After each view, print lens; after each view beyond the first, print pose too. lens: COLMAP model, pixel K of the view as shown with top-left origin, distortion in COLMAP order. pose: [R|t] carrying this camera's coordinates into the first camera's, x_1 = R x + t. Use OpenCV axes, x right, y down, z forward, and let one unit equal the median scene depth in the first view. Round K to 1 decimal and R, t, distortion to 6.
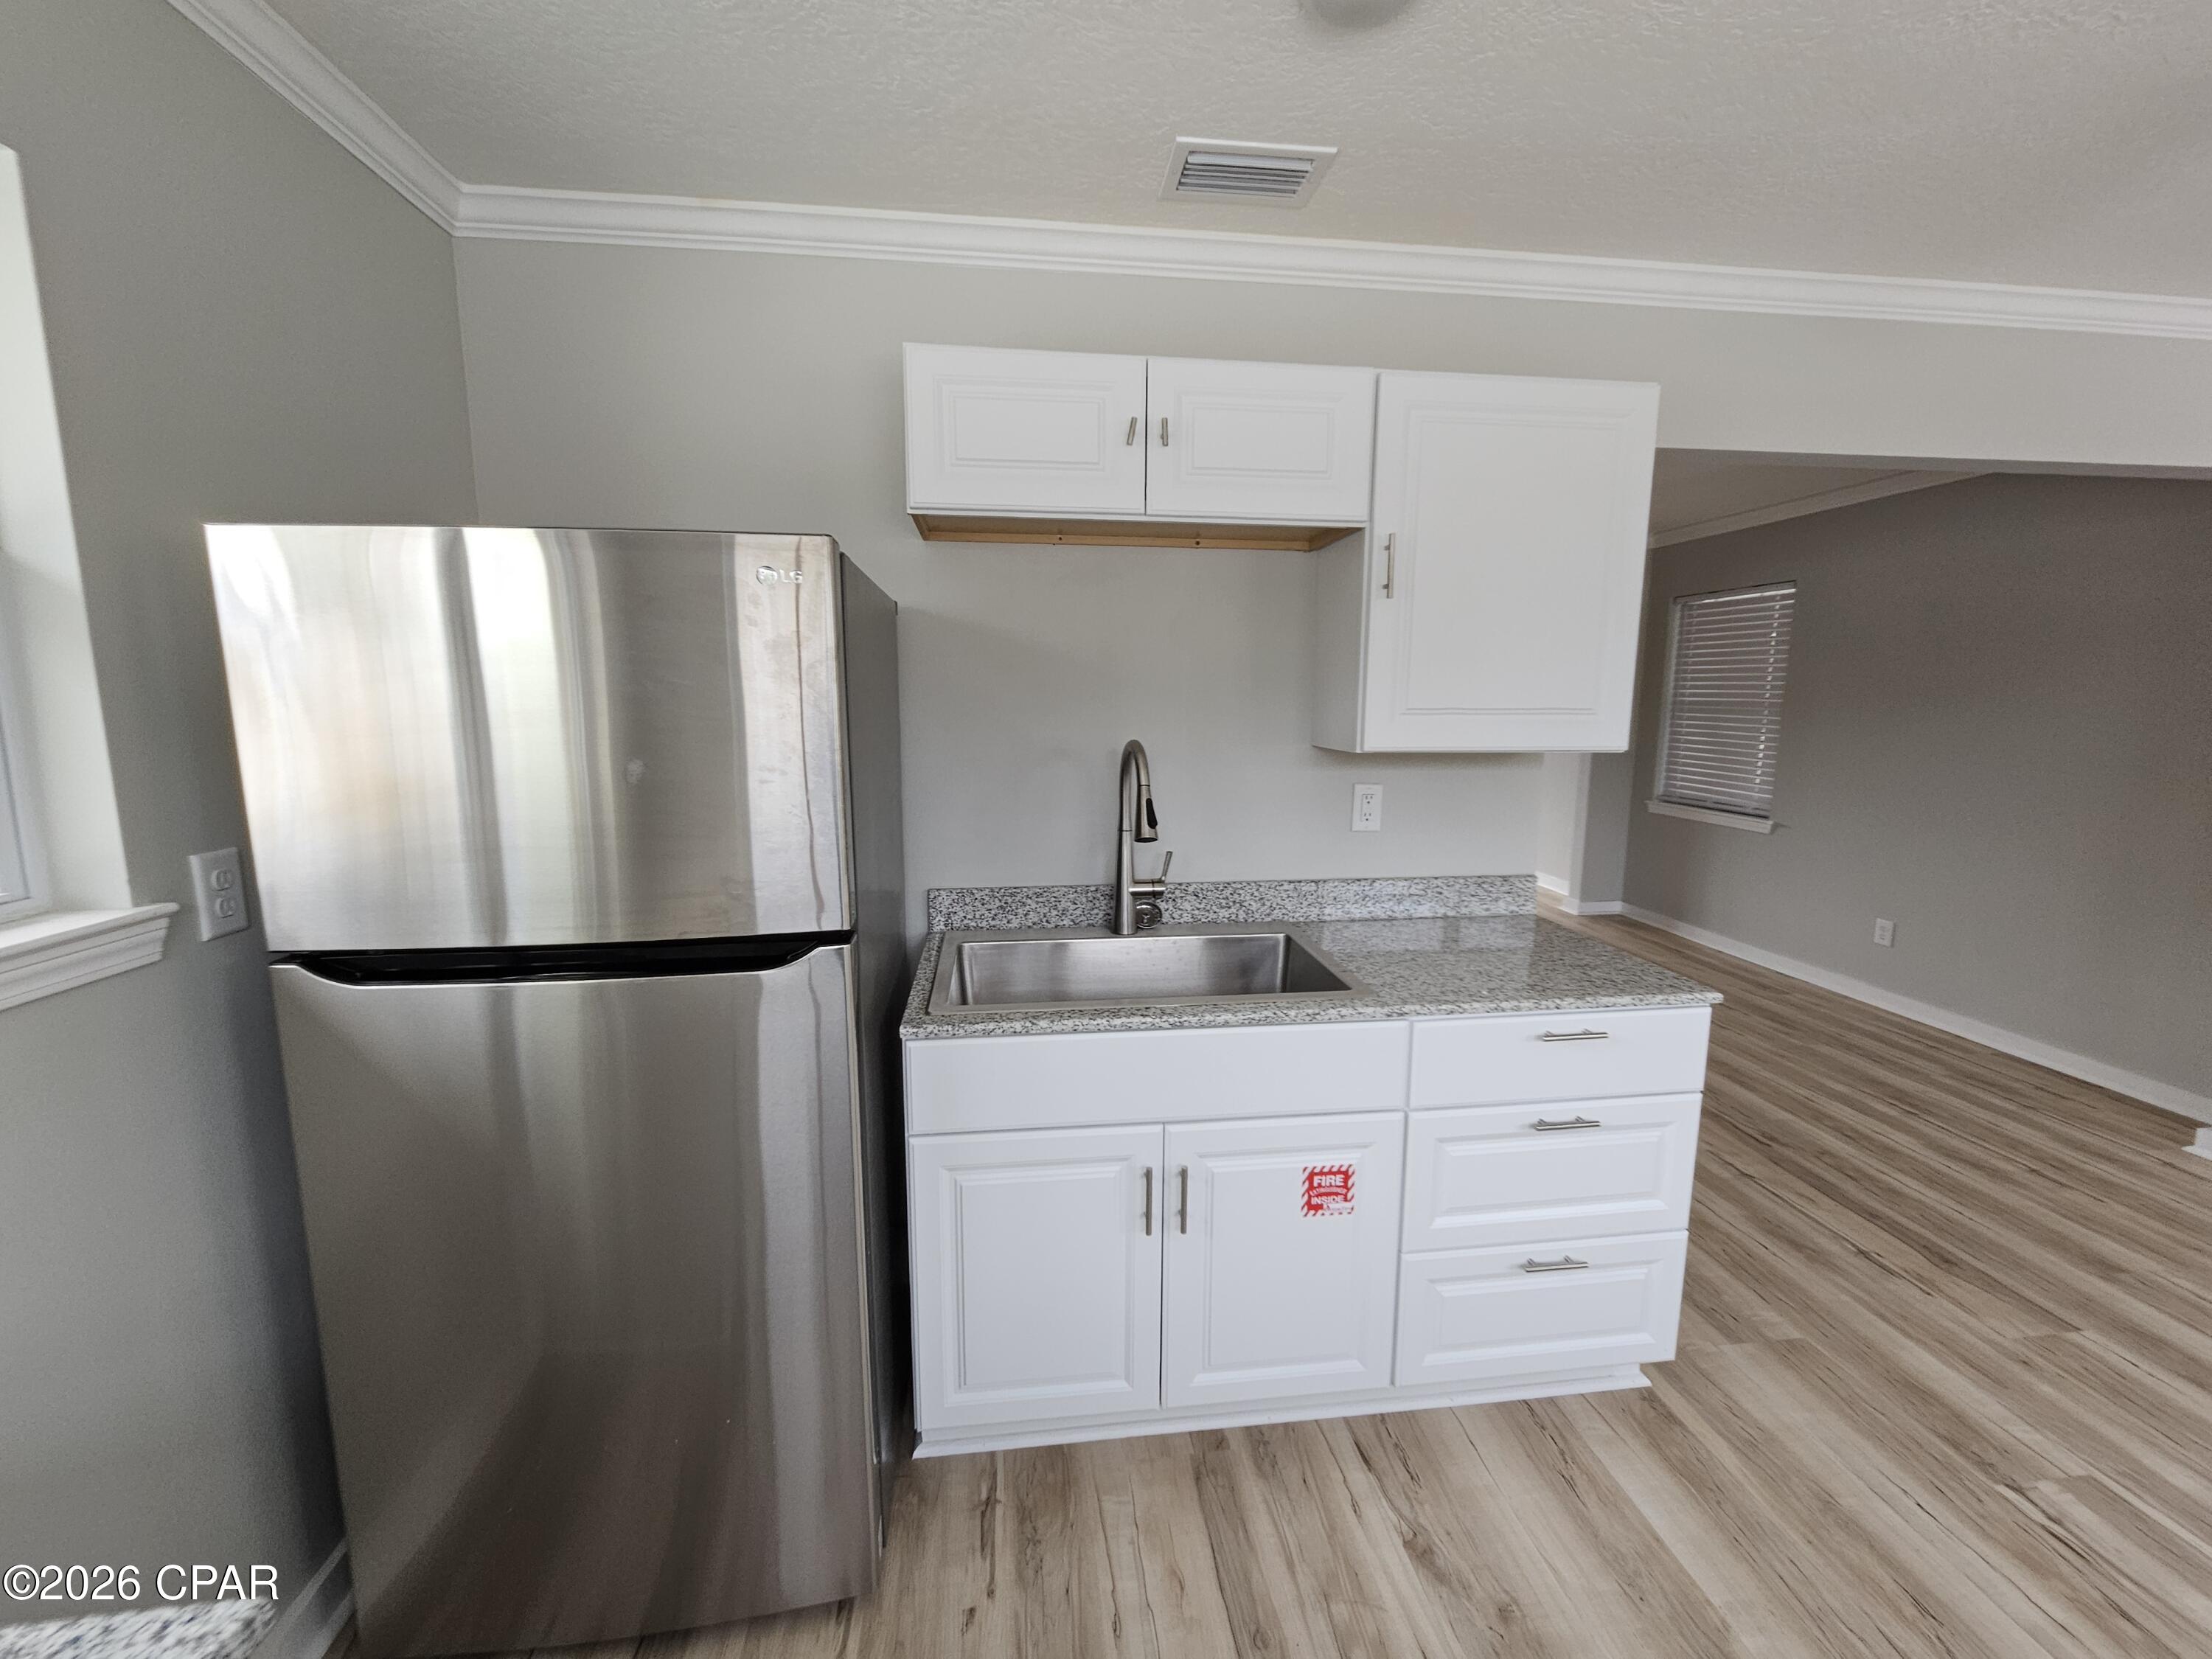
lens RADIAL K [[904.7, 0, 1115.7], [0, 904.7, 825.8], [0, 0, 1]] dist [0.000620, -0.000198]
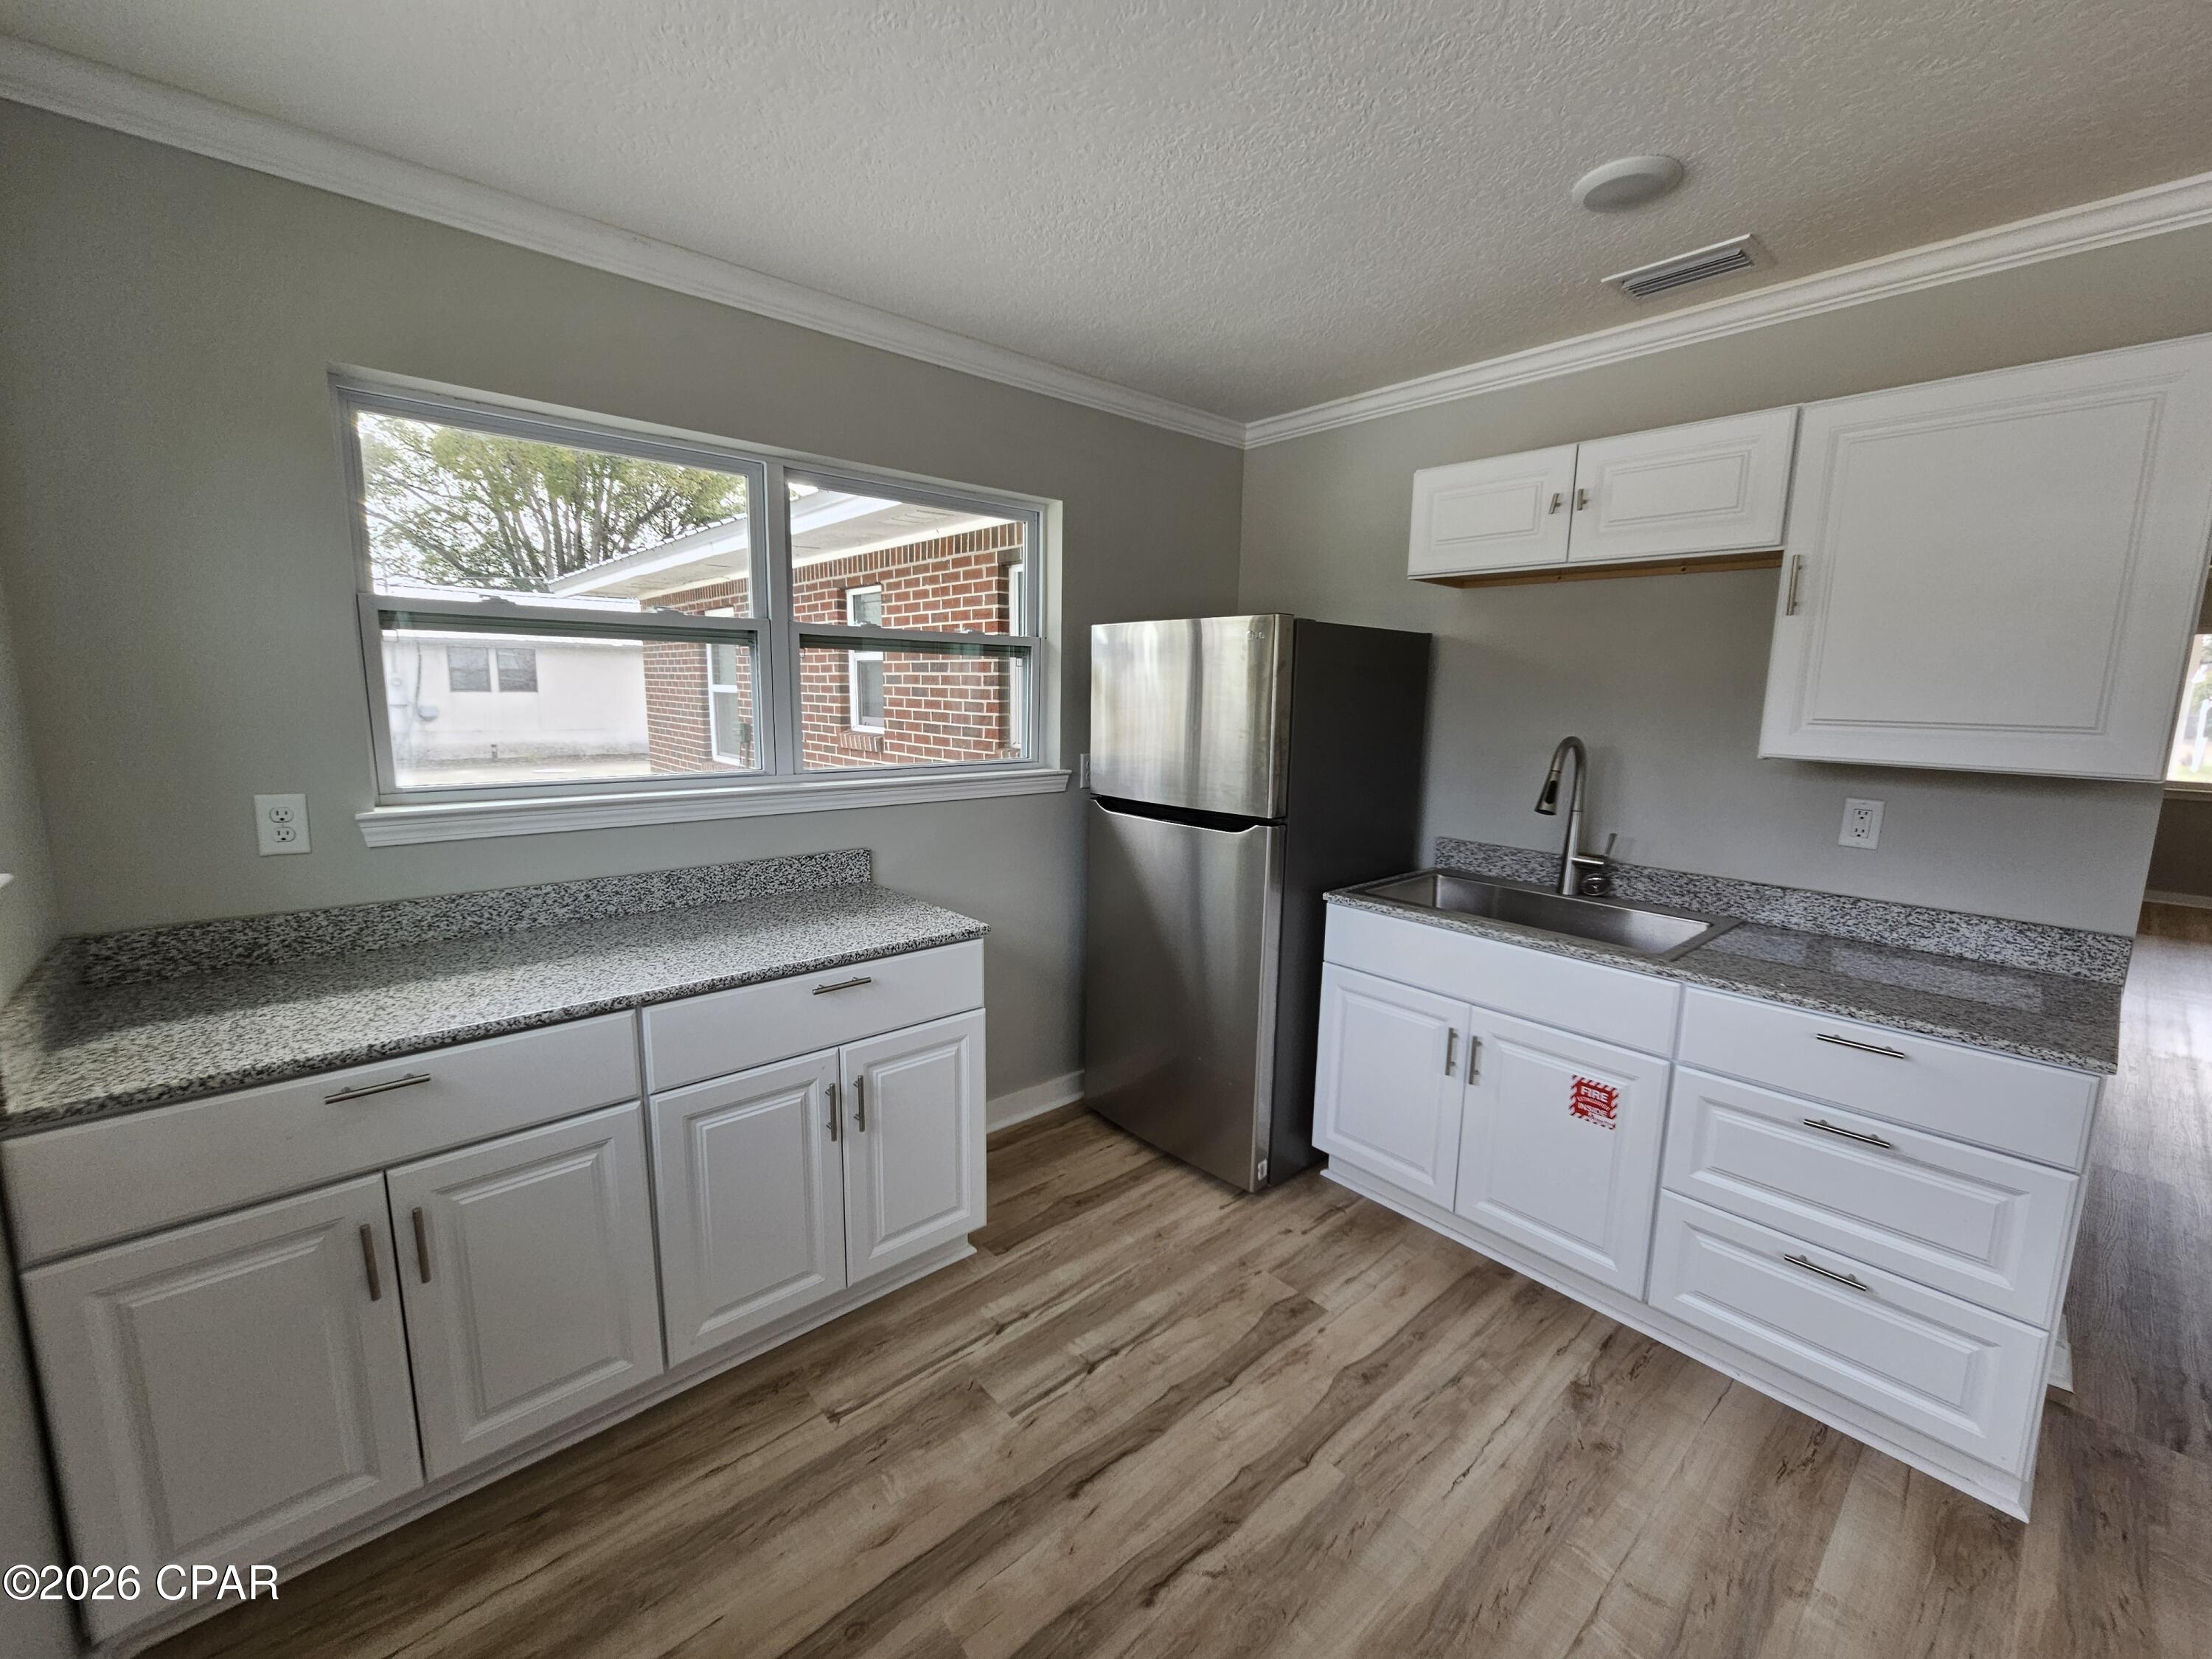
lens RADIAL K [[904.7, 0, 1115.7], [0, 904.7, 825.8], [0, 0, 1]] dist [0.000620, -0.000198]
pose [[0.567729, 0.132758, -0.812440, 0.785439], [-0.137726, 0.988318, 0.065255, 0.037364], [0.811613, 0.074847, 0.579381, -0.263134]]
